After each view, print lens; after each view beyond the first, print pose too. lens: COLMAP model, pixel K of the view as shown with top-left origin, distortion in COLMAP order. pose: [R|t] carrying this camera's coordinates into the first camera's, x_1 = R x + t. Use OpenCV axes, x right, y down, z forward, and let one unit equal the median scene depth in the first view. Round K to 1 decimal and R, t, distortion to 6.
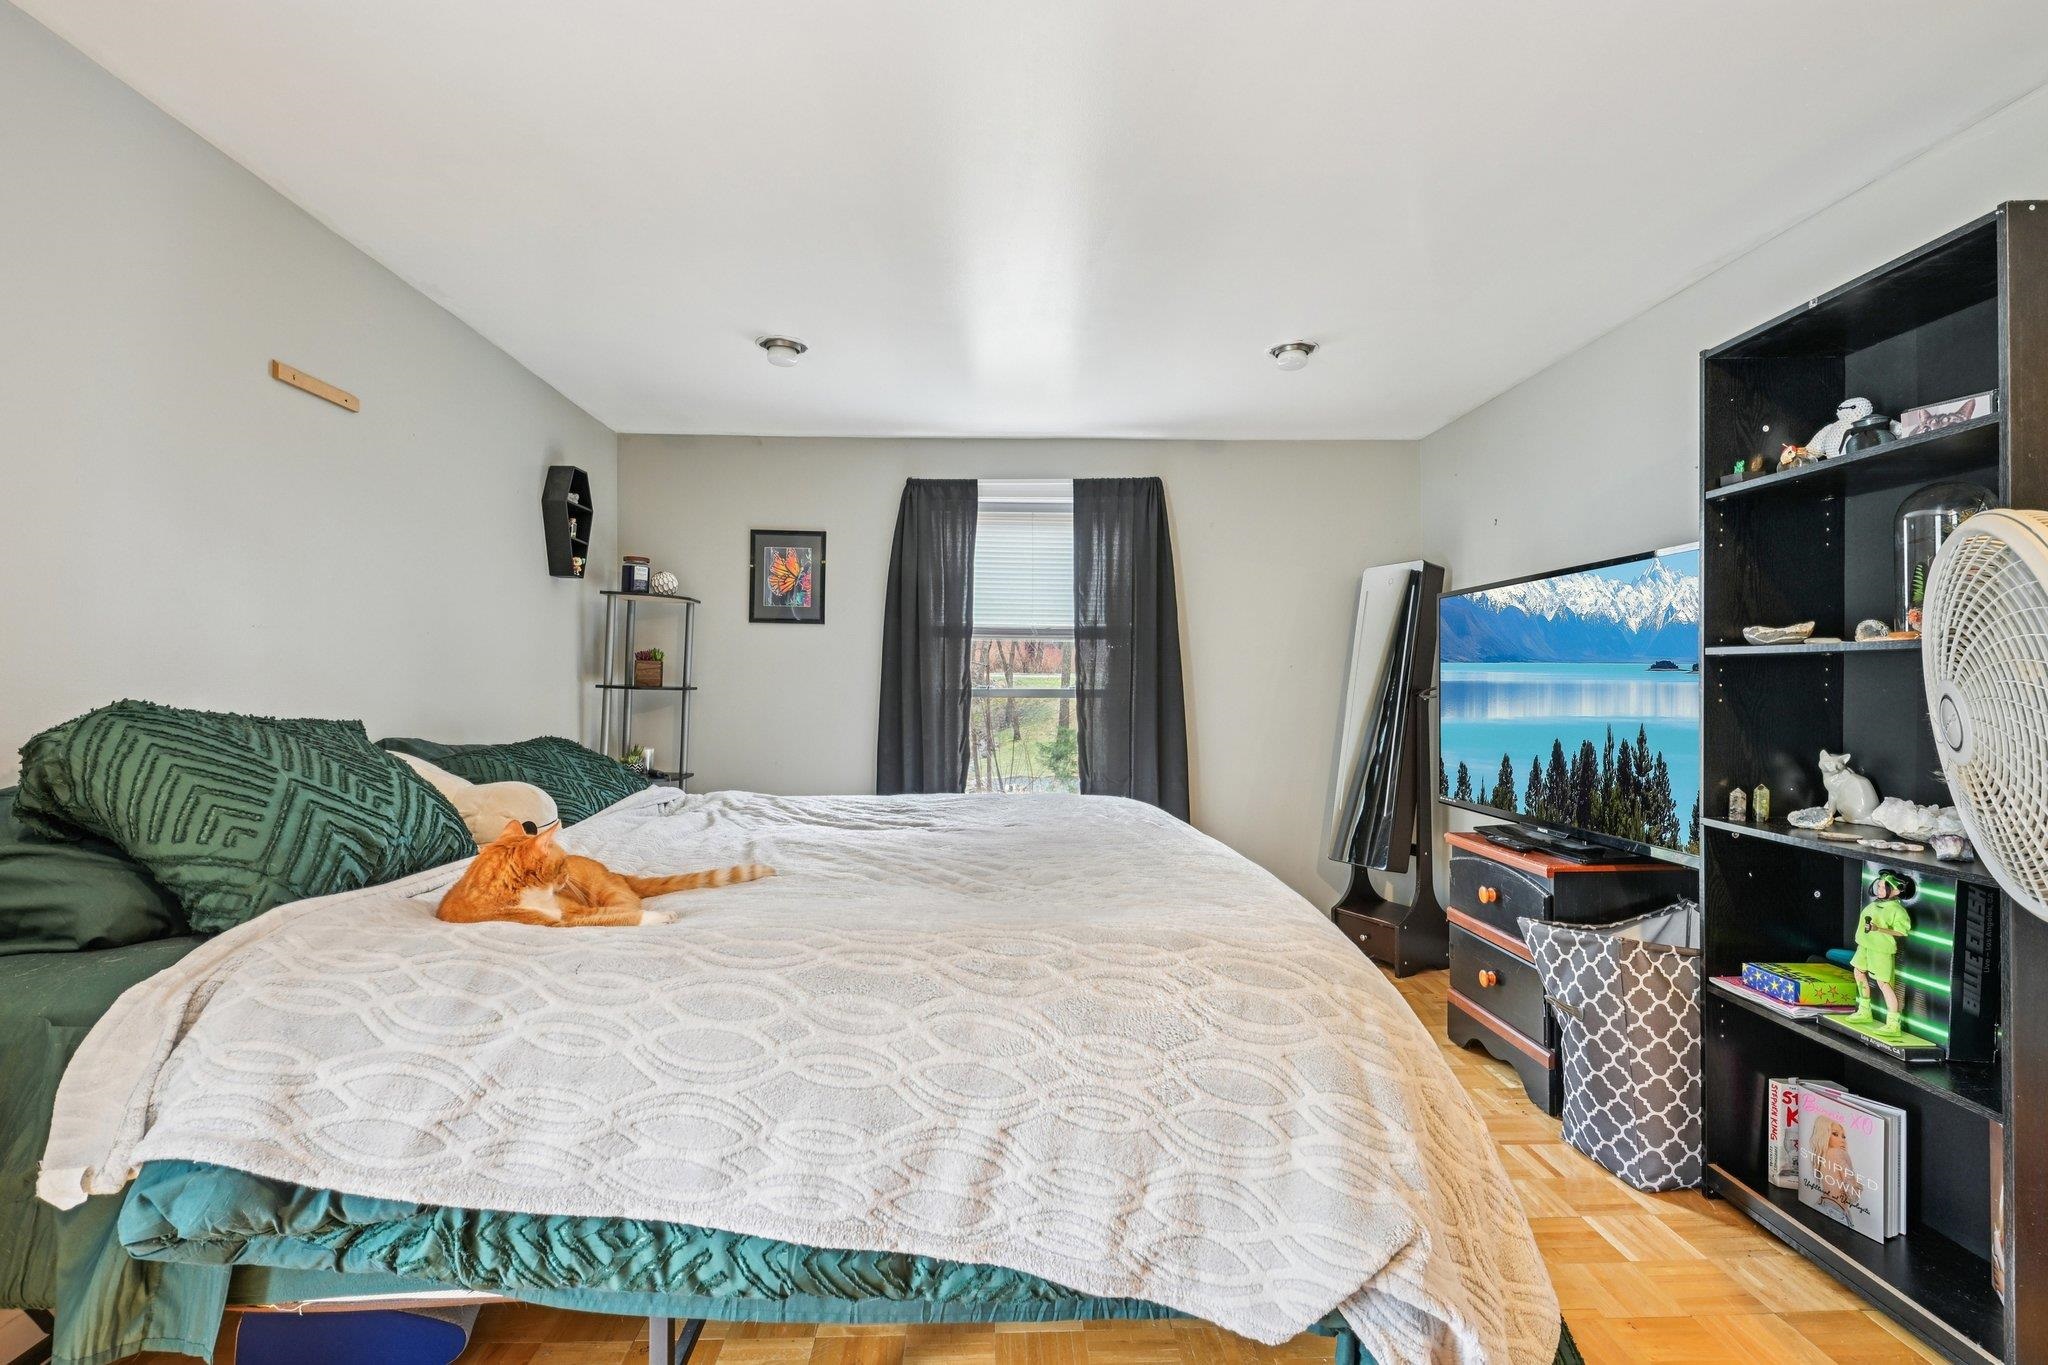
lens RADIAL K [[928.0, 0, 1017.4], [0, 928.0, 684.6], [0, 0, 1]] dist [-0.000275, -0.000161]
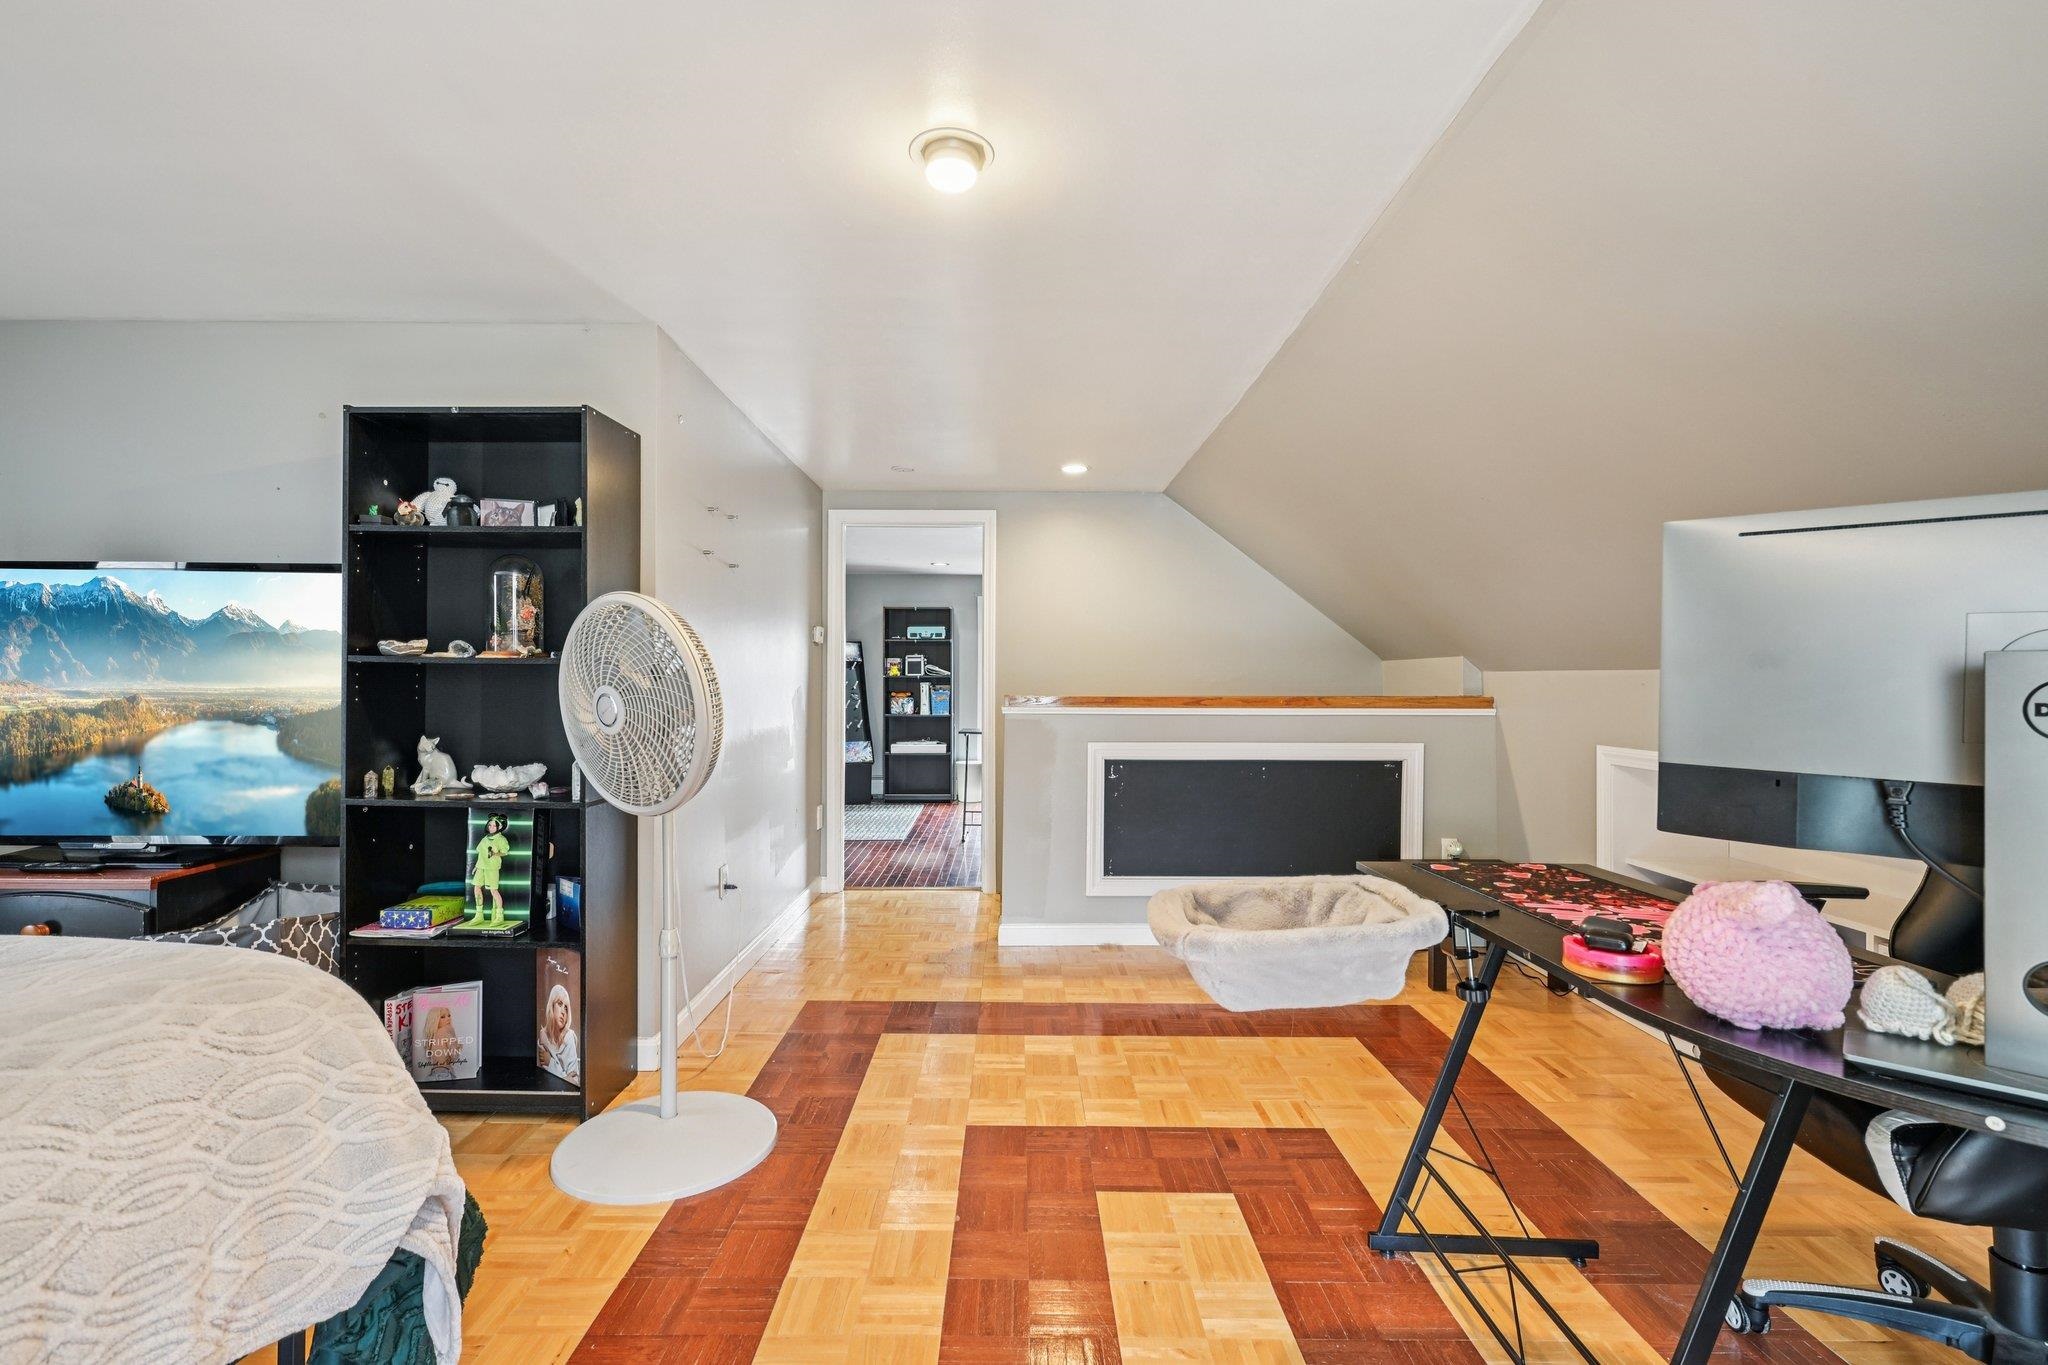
lens RADIAL K [[903.2, 0, 1014.6], [0, 903.2, 672.8], [0, 0, 1]] dist [0.000209, 0.000097]
pose [[0.039634, 0.015555, 0.999093, -0.406221], [-0.003602, 0.999875, -0.015424, -0.003017], [-0.999208, -0.002987, 0.039685, 0.106657]]
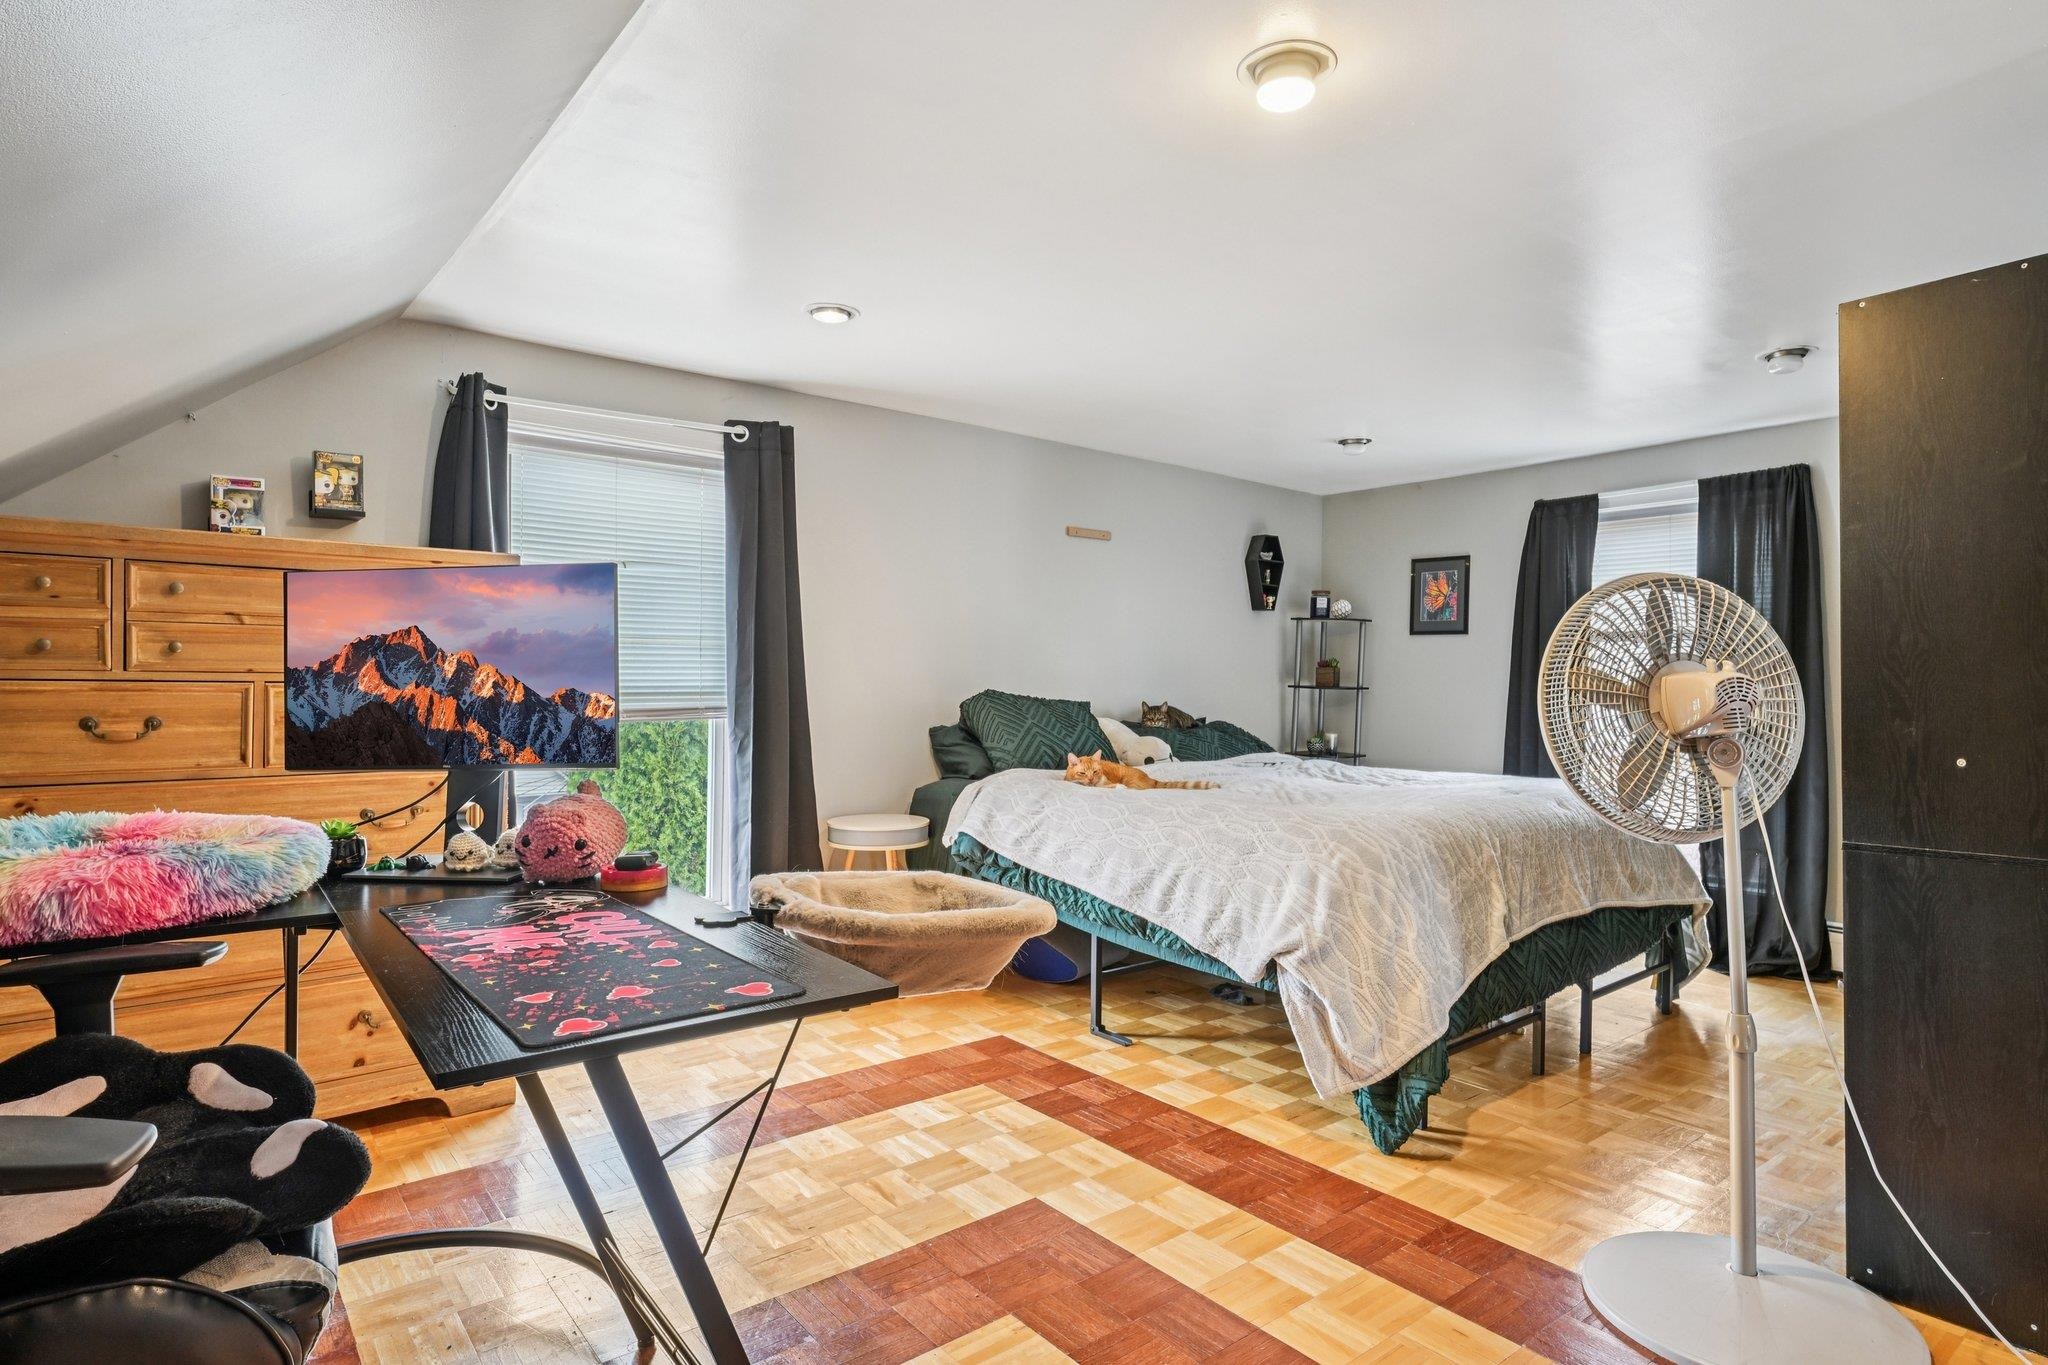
lens RADIAL K [[1106.5, 0, 1024.0], [0, 1106.5, 682.5], [0, 0, 1]] dist [-0.002173, -0.000179]
pose [[0.597174, 0.002144, -0.802109, 1.023569], [-0.005805, 0.999982, -0.001650, 0.001621], [0.802091, 0.005642, 0.597175, -0.498908]]
